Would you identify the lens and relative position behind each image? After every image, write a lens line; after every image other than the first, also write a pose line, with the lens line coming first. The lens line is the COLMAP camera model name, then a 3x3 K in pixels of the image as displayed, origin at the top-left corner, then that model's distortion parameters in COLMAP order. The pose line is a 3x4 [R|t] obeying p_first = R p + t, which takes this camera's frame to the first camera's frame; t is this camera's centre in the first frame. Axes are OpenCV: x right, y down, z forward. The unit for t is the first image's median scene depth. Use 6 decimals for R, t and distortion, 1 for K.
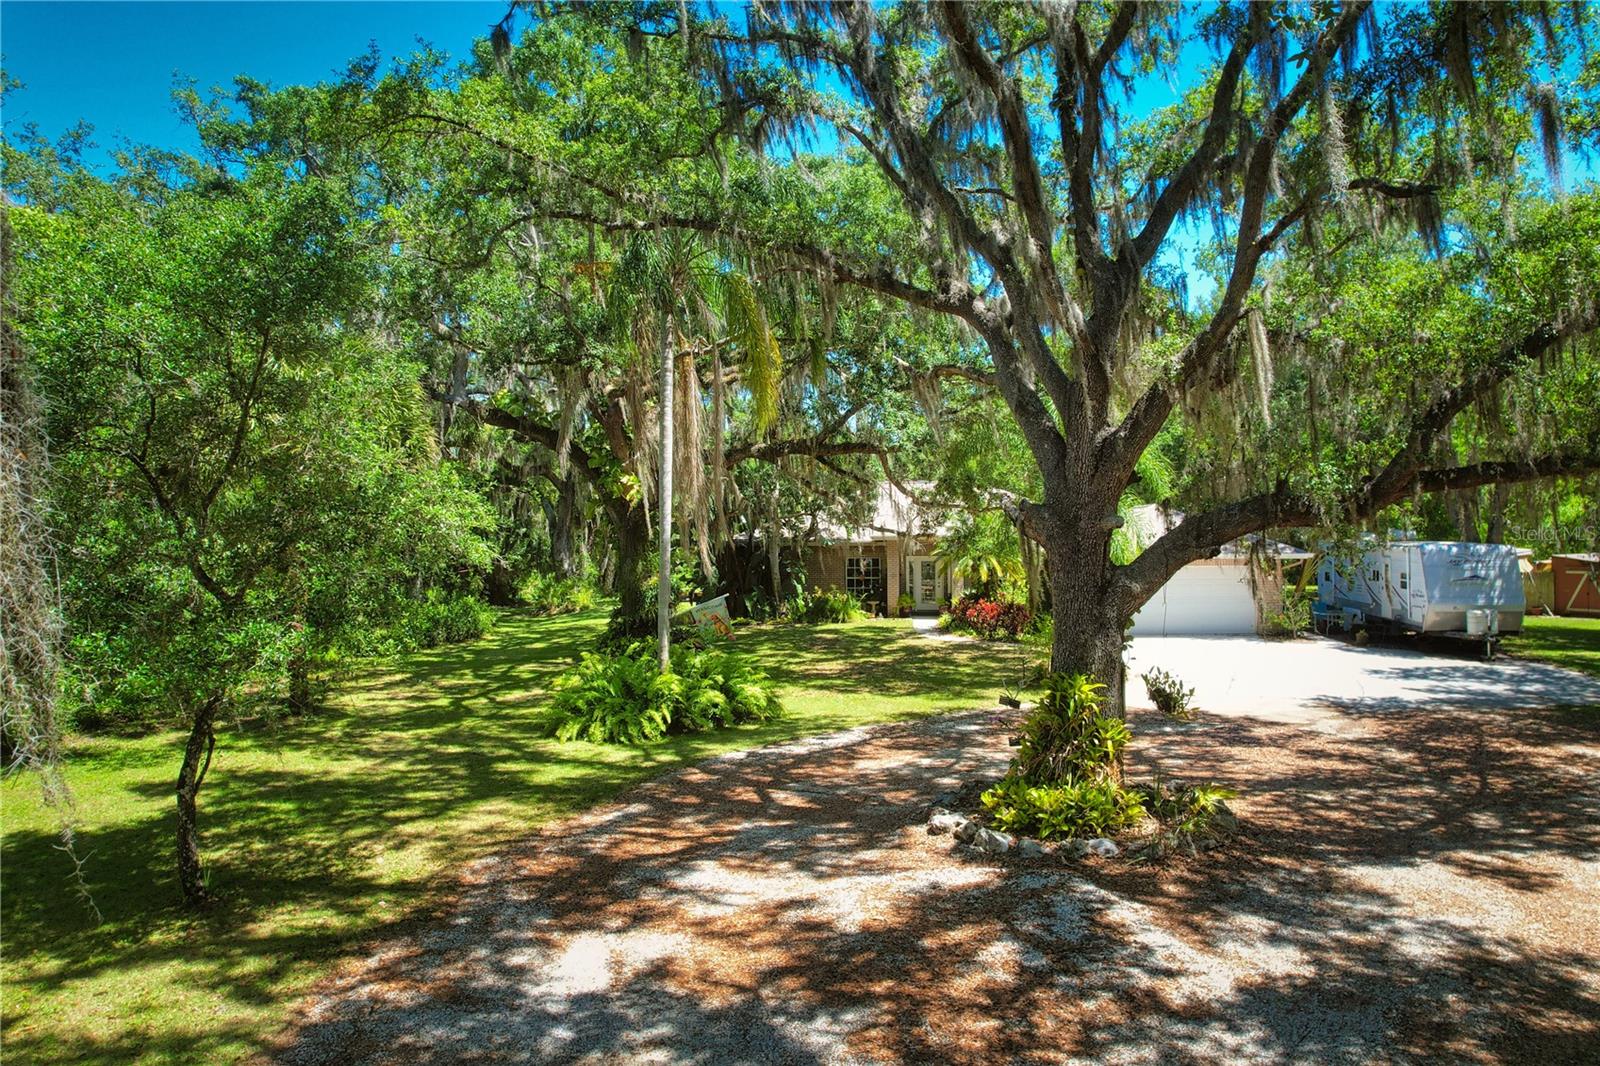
lens RADIAL K [[1025.6, 0, 796.7], [0, 1025.6, 552.0], [0, 0, 1]] dist [-0.005439, 0.001561]
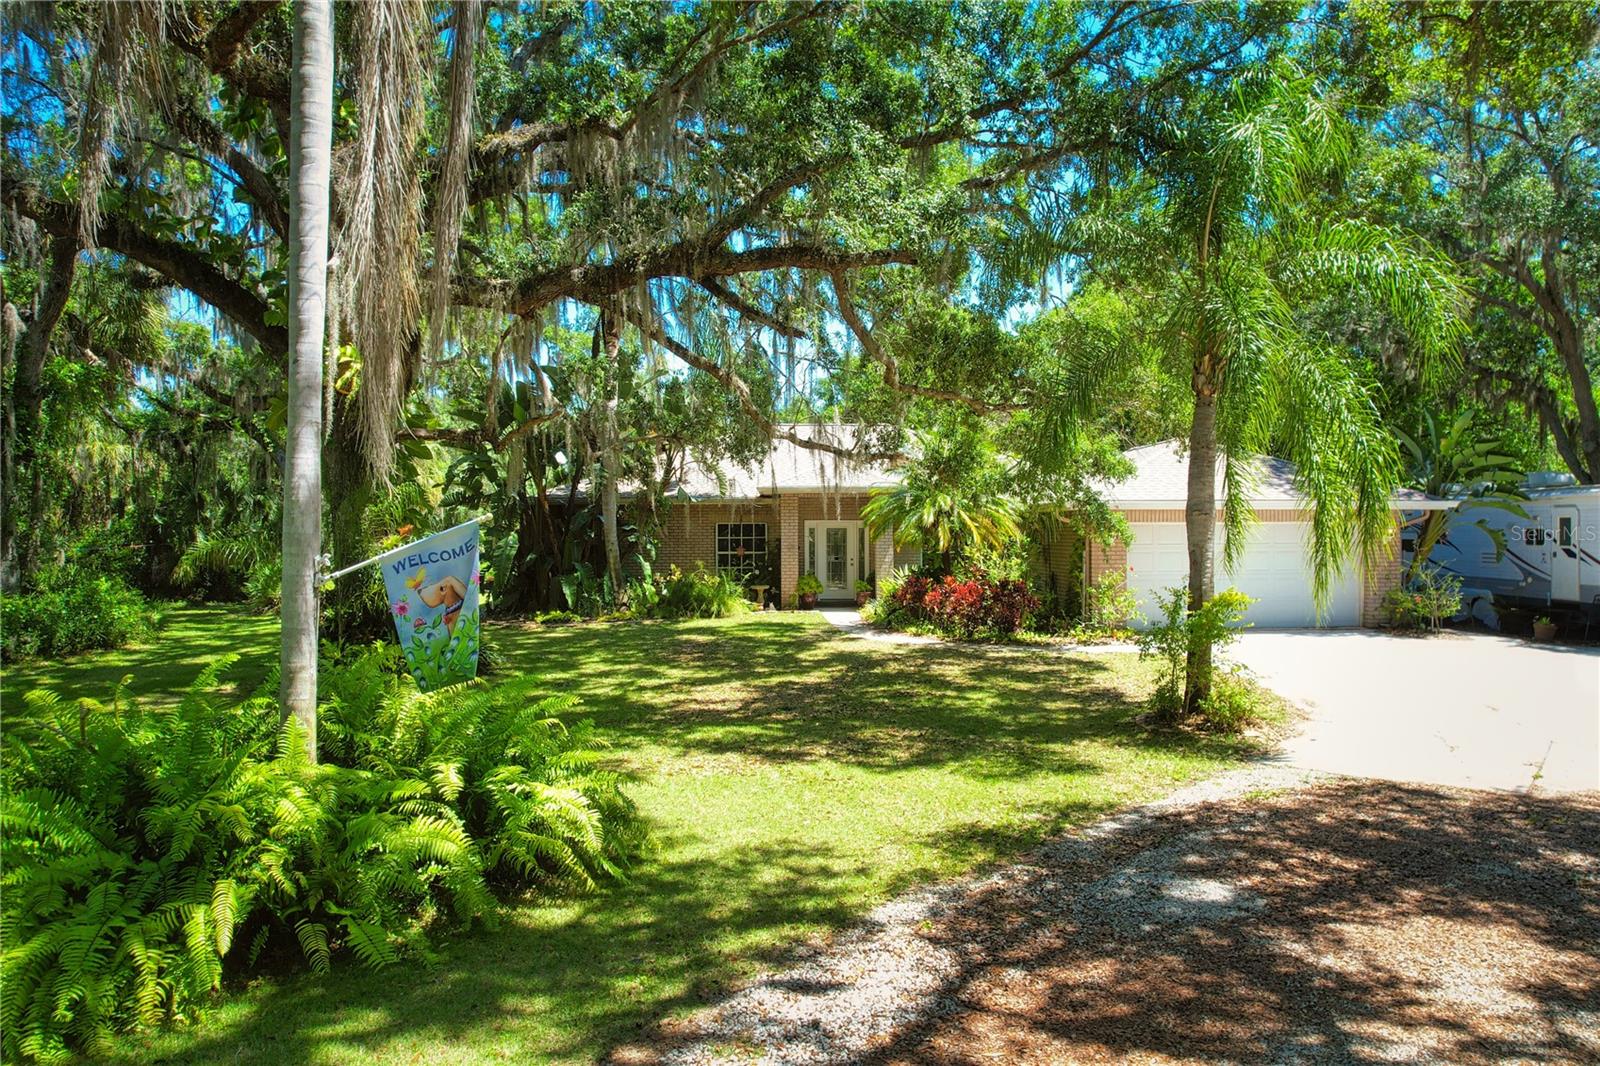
lens RADIAL K [[1036.5, 0, 800.0], [0, 1036.5, 533.0], [0, 0, 1]] dist [-0.024749, -0.000125]
pose [[0.986291, 0.004668, 0.164951, -0.011939], [-0.001126, 0.999767, -0.021555, 0.030671], [-0.165014, 0.021074, 0.986066, 0.358274]]
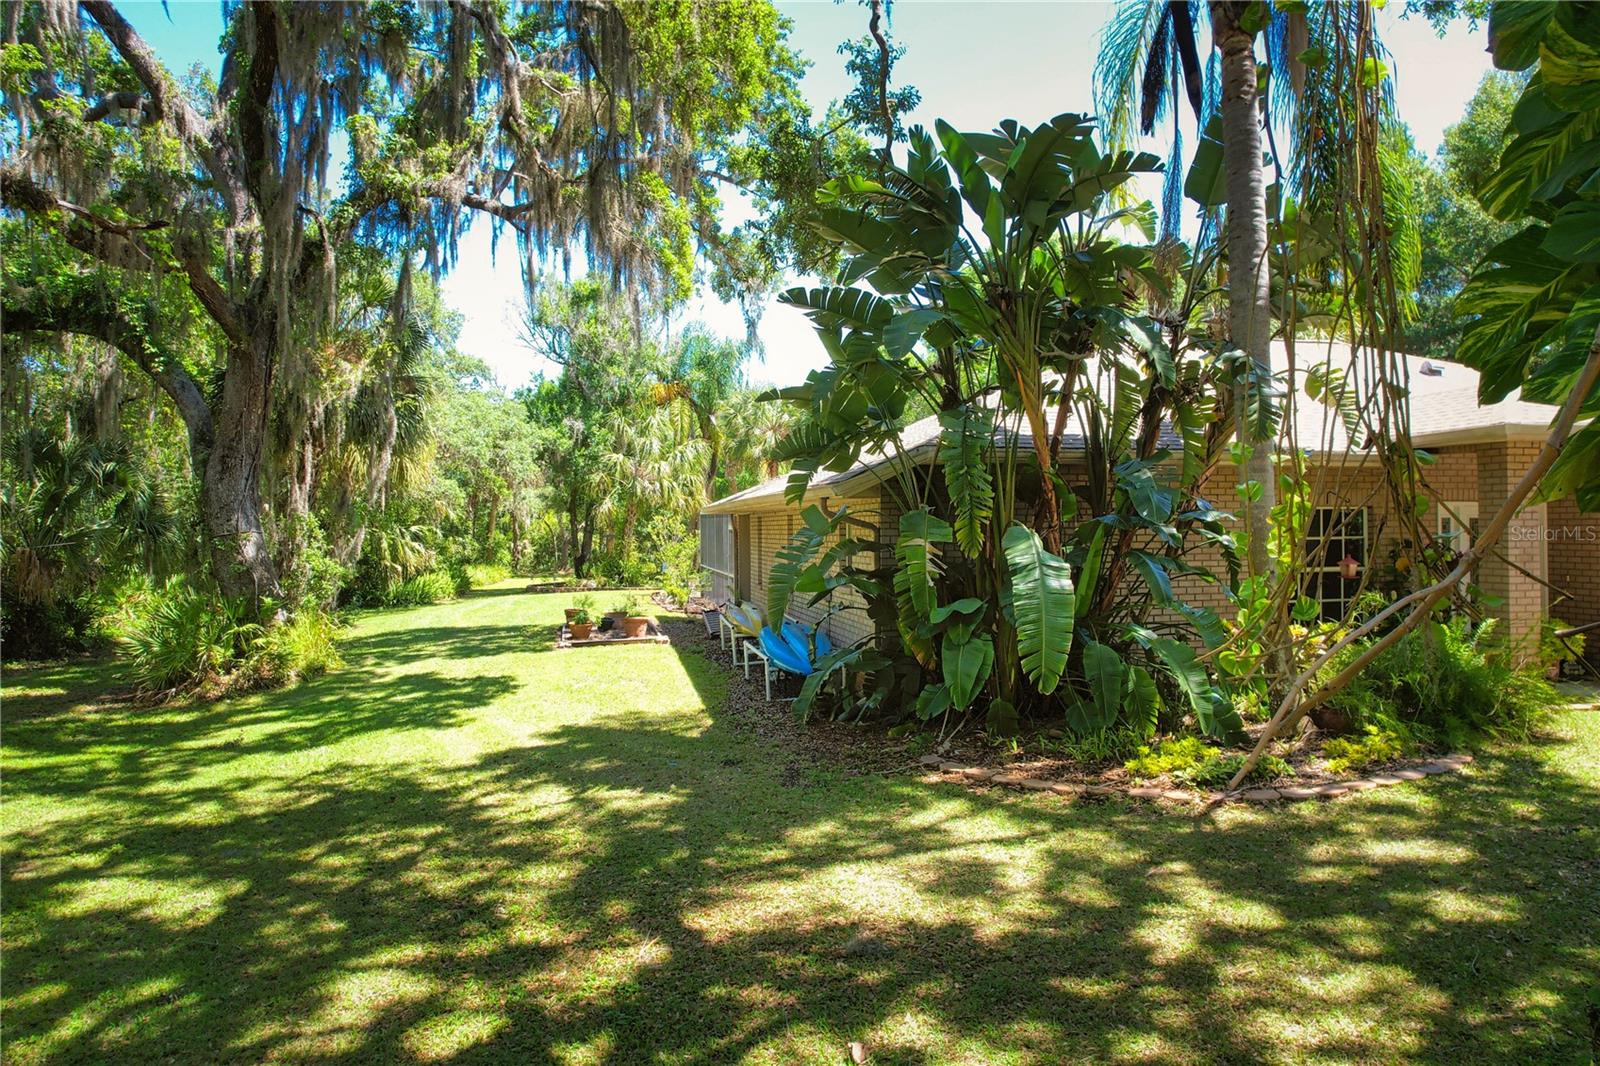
lens RADIAL K [[1009.4, 0, 800.0], [0, 1009.4, 533.0], [0, 0, 1]] dist [-0.024151, -0.001407]
pose [[0.939395, -0.004821, 0.342803, -0.228937], [0.009068, 0.999901, -0.010788, 0.018192], [-0.342717, 0.013243, 0.939345, 0.851531]]
